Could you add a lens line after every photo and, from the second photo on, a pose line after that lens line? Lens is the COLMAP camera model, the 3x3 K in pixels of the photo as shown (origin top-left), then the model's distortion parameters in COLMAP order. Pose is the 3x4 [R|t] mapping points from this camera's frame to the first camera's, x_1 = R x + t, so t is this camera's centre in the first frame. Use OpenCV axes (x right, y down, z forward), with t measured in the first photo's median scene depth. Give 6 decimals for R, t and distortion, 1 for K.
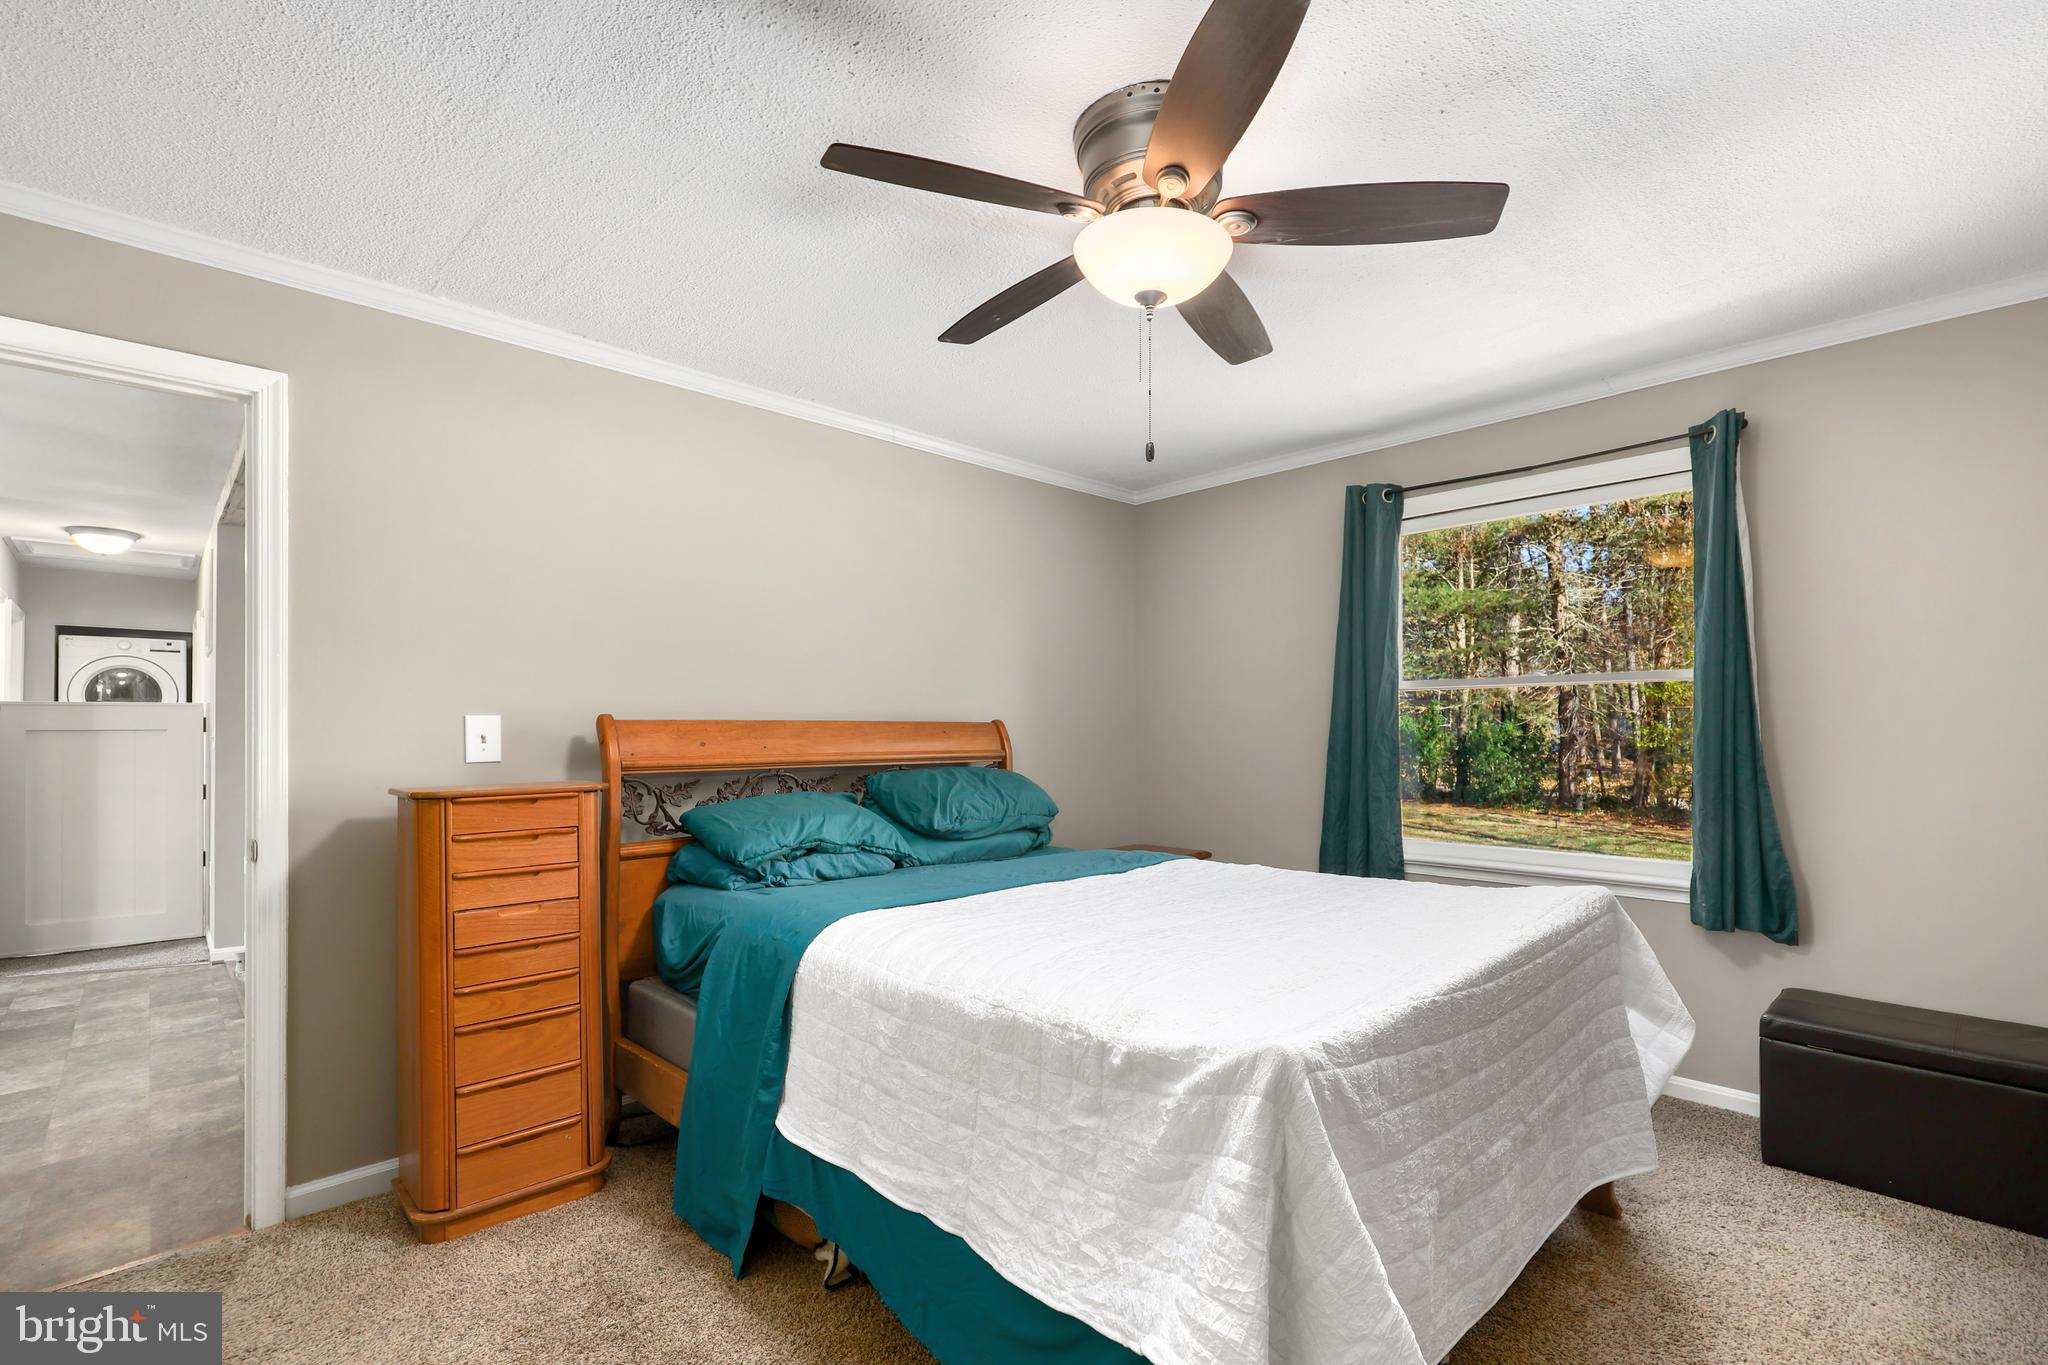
lens RADIAL K [[906.4, 0, 1035.2], [0, 906.4, 740.4], [0, 0, 1]] dist [0.000298, -0.000135]
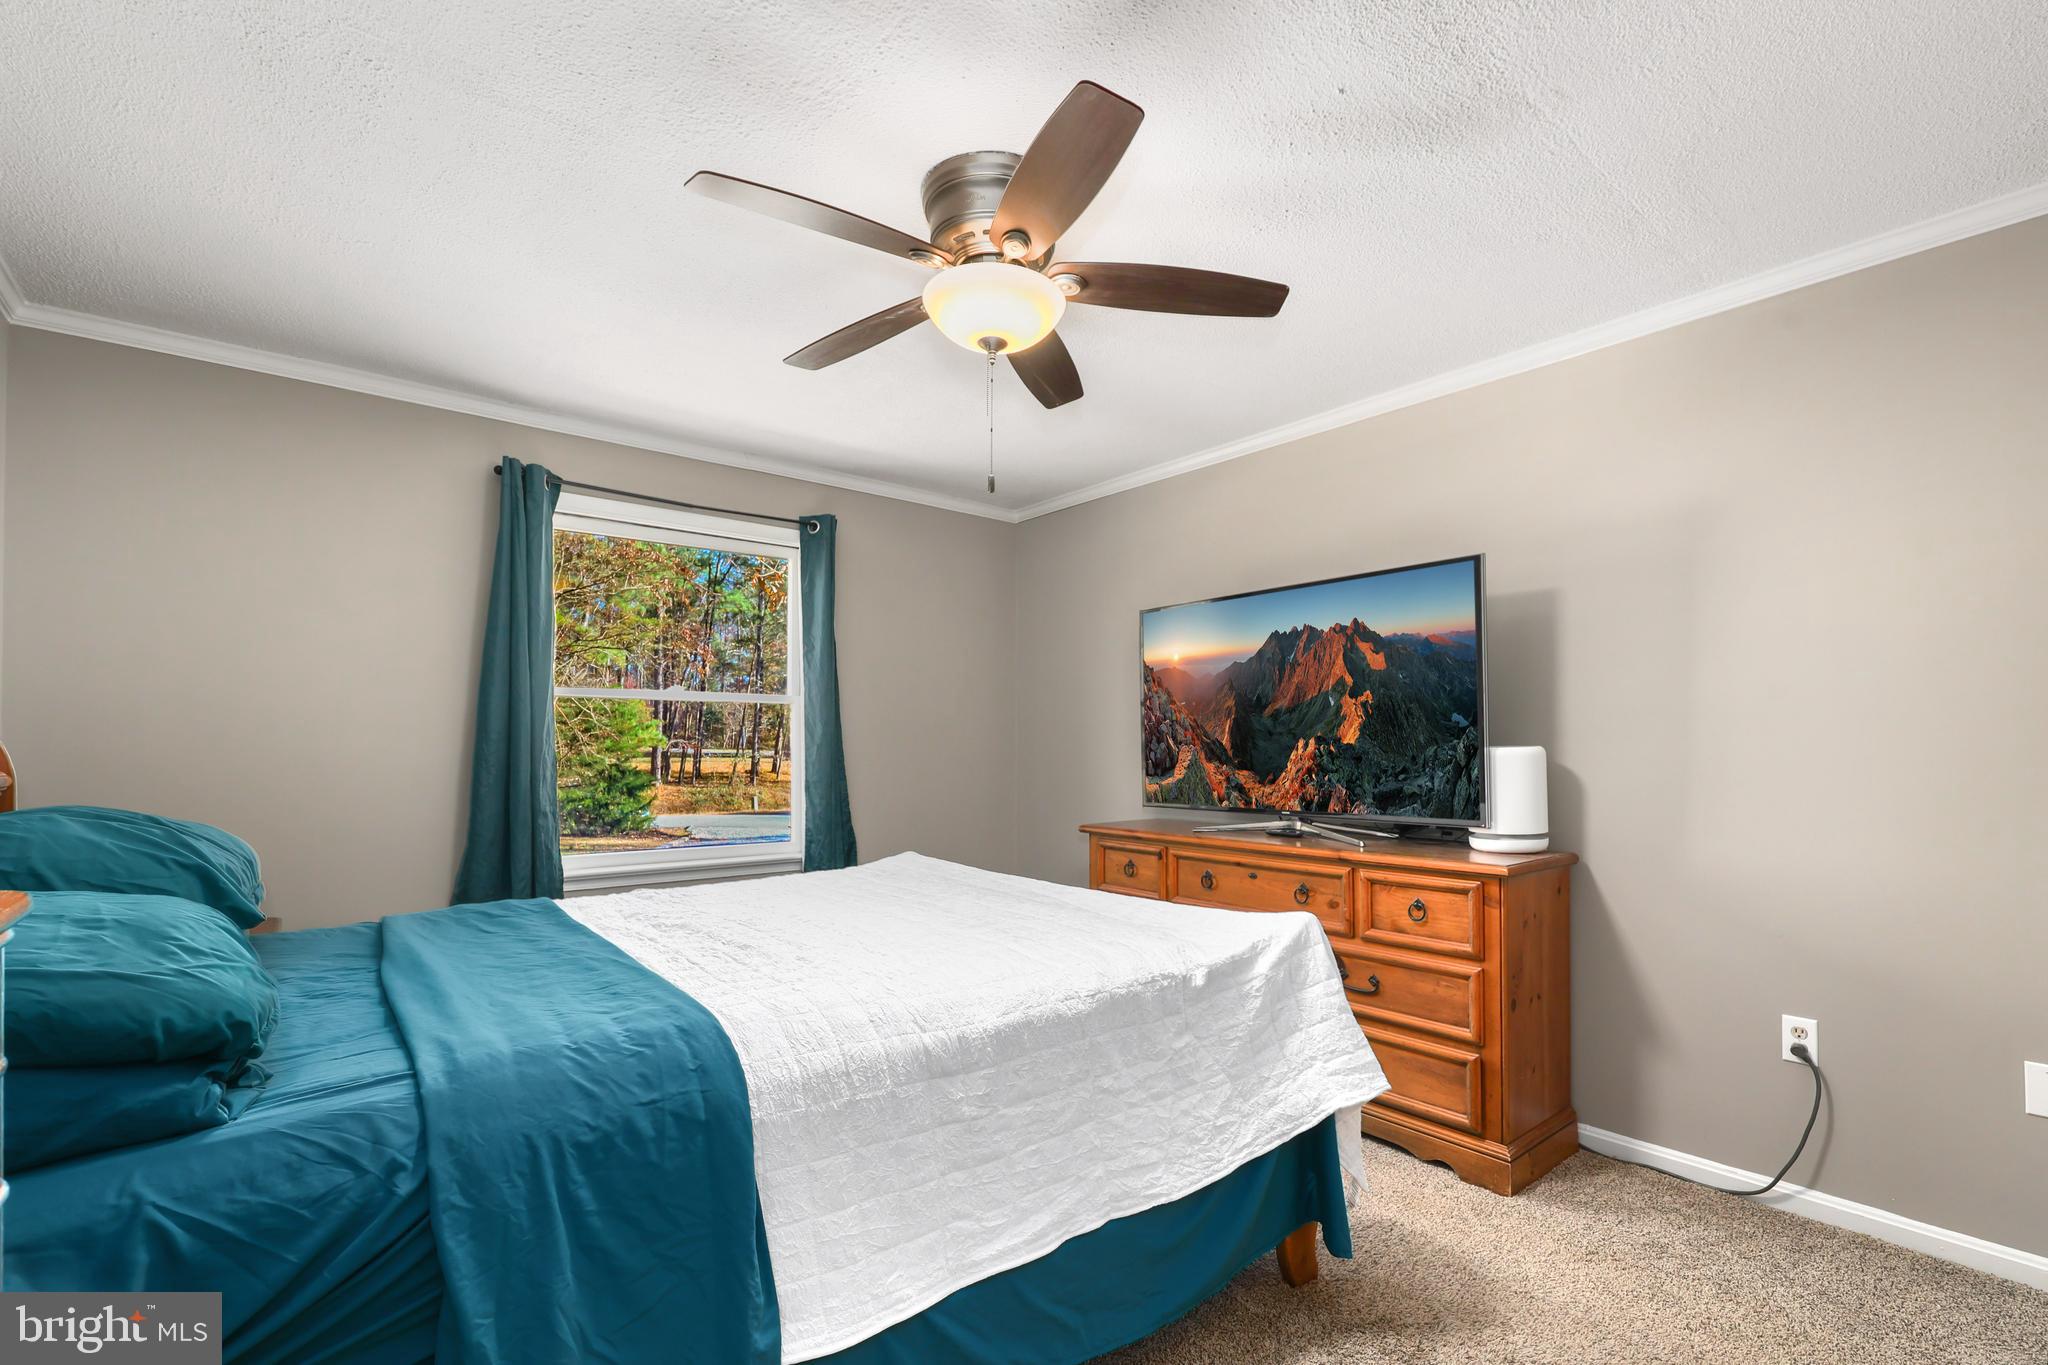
lens RADIAL K [[906.4, 0, 1035.2], [0, 906.4, 740.4], [0, 0, 1]] dist [0.000298, -0.000135]
pose [[0.093337, 0.008665, 0.995597, -1.151721], [-0.002398, 0.999961, -0.008478, 0.003412], [-0.995632, -0.001596, 0.093354, 1.002253]]
